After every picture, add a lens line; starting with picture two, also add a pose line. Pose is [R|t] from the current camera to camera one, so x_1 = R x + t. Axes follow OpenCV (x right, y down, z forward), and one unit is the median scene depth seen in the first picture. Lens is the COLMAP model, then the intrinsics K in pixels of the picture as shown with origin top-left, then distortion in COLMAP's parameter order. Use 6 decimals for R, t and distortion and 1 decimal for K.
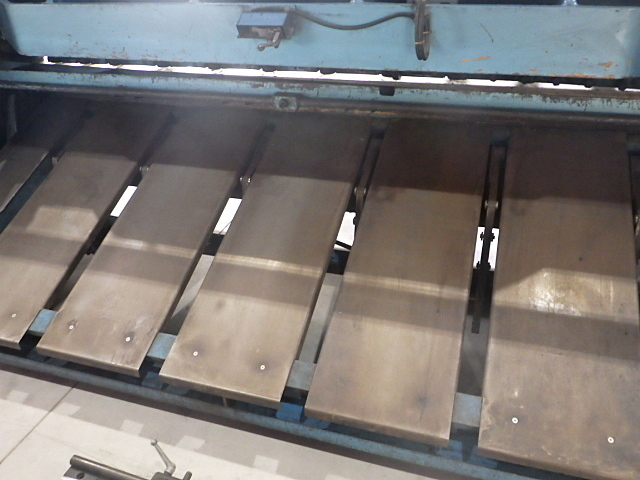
lens RADIAL K [[522.6, 0, 318.1], [0, 522.6, 240.2], [0, 0, 1]] dist [0.000032, -0.013021]
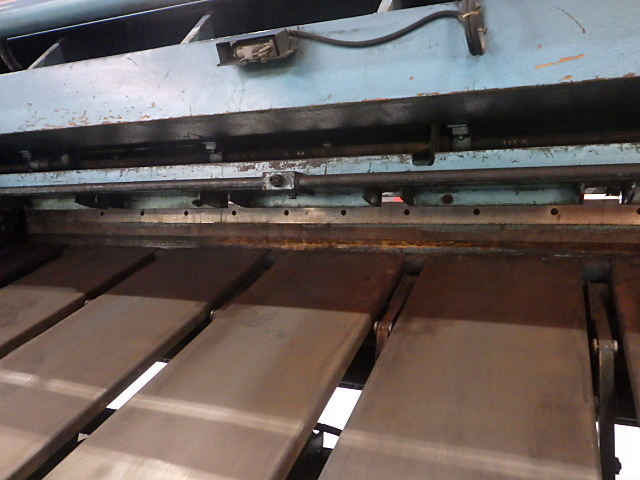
lens RADIAL K [[522.6, 0, 320.3], [0, 522.6, 245.5], [0, 0, 1]] dist [0.000032, -0.013021]
pose [[0.993928, 0.055801, -0.094837, 0.065795], [-0.095960, 0.861335, -0.498892, 0.163721], [0.053848, 0.504963, 0.861460, 0.438348]]
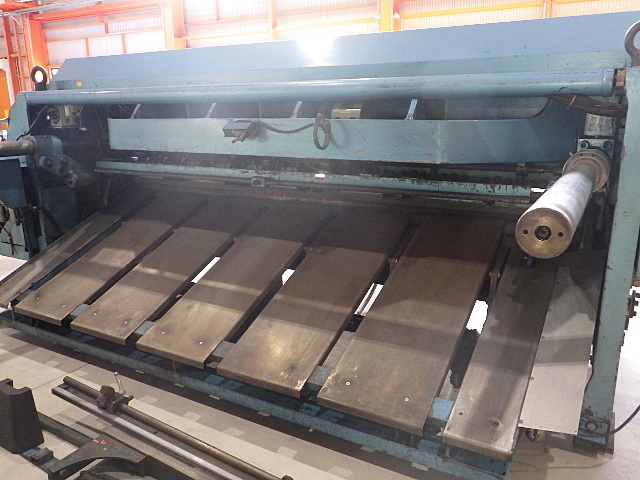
lens RADIAL K [[522.6, 0, 319.3], [0, 522.6, 241.8], [0, 0, 1]] dist [0.000032, -0.013021]
pose [[0.976708, 0.076536, -0.200458, 0.429093], [-0.129381, 0.955353, -0.265634, 0.281914], [0.171177, 0.285383, 0.943003, -0.345884]]
